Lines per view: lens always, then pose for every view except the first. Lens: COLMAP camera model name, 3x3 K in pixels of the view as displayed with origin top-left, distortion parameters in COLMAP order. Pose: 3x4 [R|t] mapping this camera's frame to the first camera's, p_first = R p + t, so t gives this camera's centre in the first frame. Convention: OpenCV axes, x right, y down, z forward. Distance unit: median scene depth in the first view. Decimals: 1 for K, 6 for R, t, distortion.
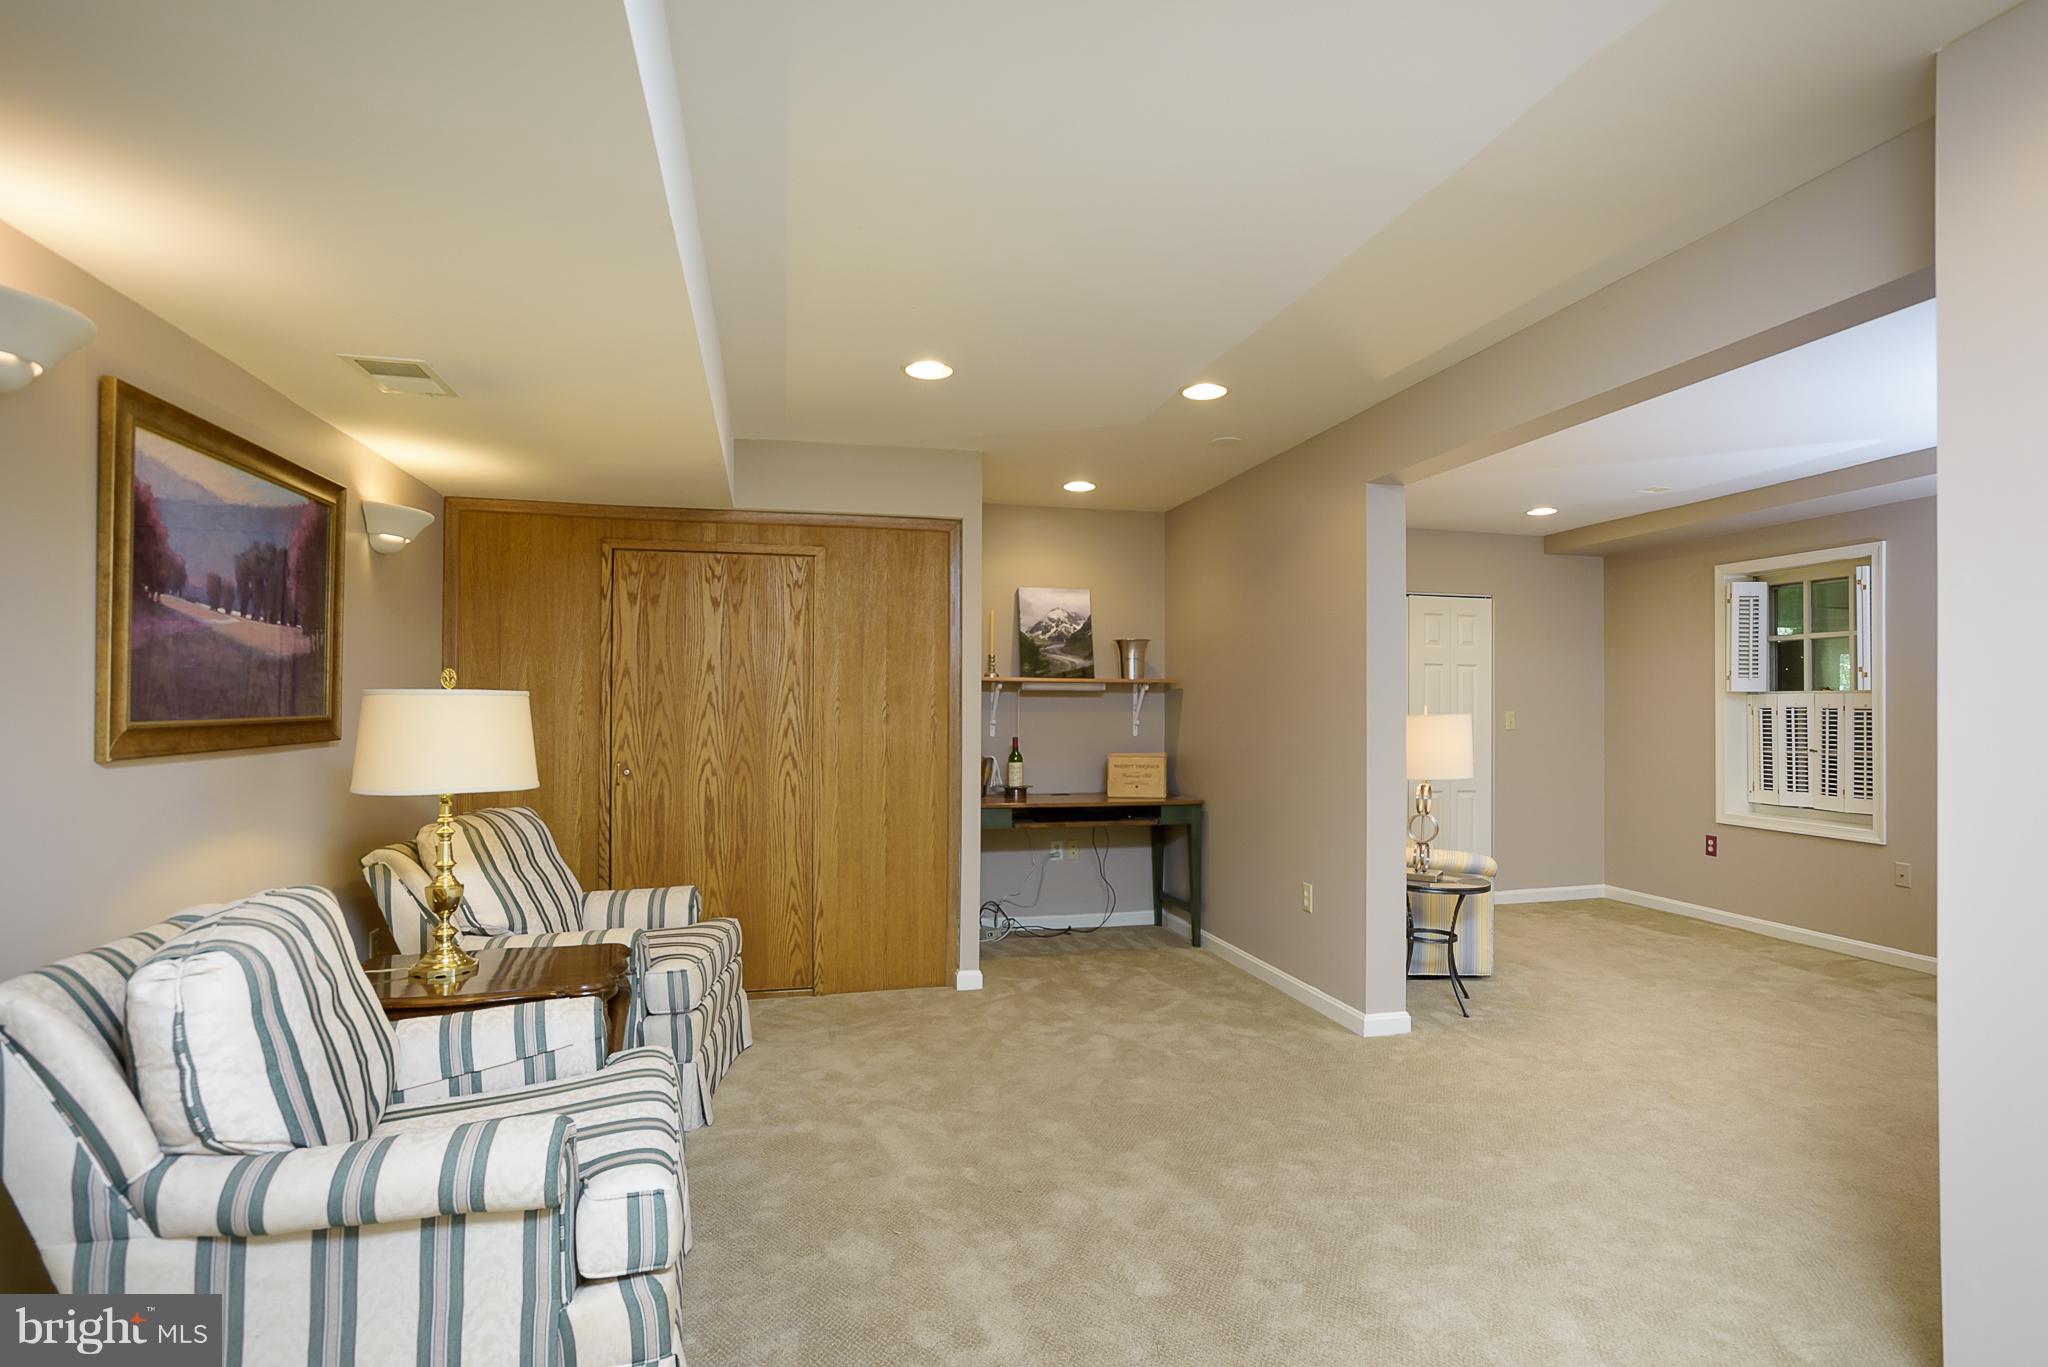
lens RADIAL K [[1087.1, 0, 1021.0], [0, 1087.1, 701.9], [0, 0, 1]] dist [-0.030526, 0.018700]
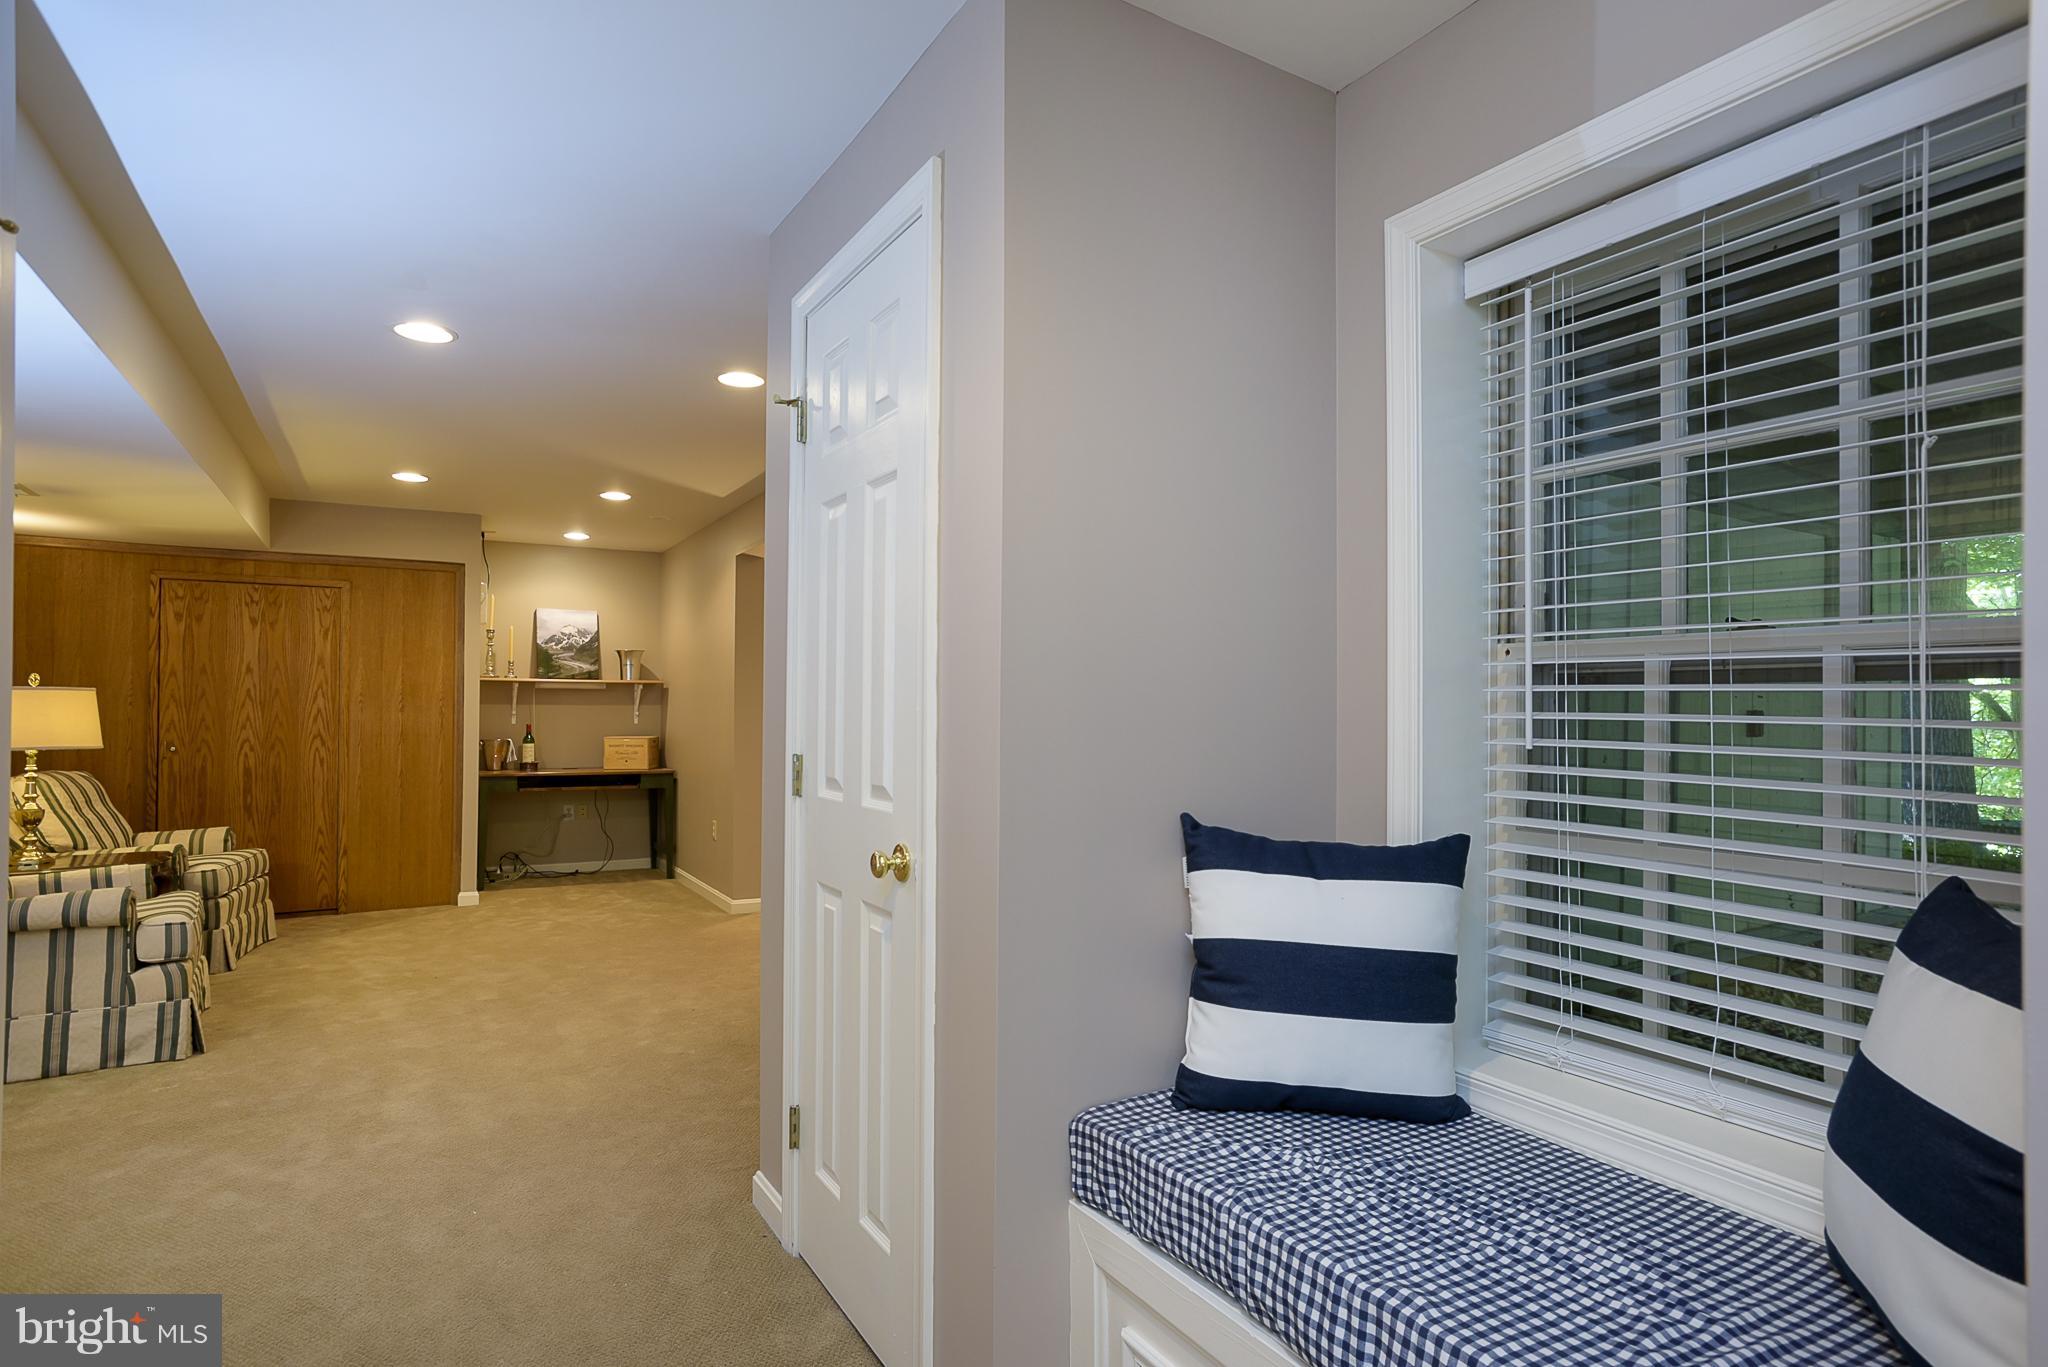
lens RADIAL K [[1141.9, 0, 1021.8], [0, 1141.9, 700.4], [0, 0, 1]] dist [0.002230, 0.025563]
pose [[0.960644, 0.004476, 0.277746, 0.232373], [-0.004842, 0.999988, 0.000634, 0.000342], [-0.277740, -0.001954, 0.960654, -0.616428]]
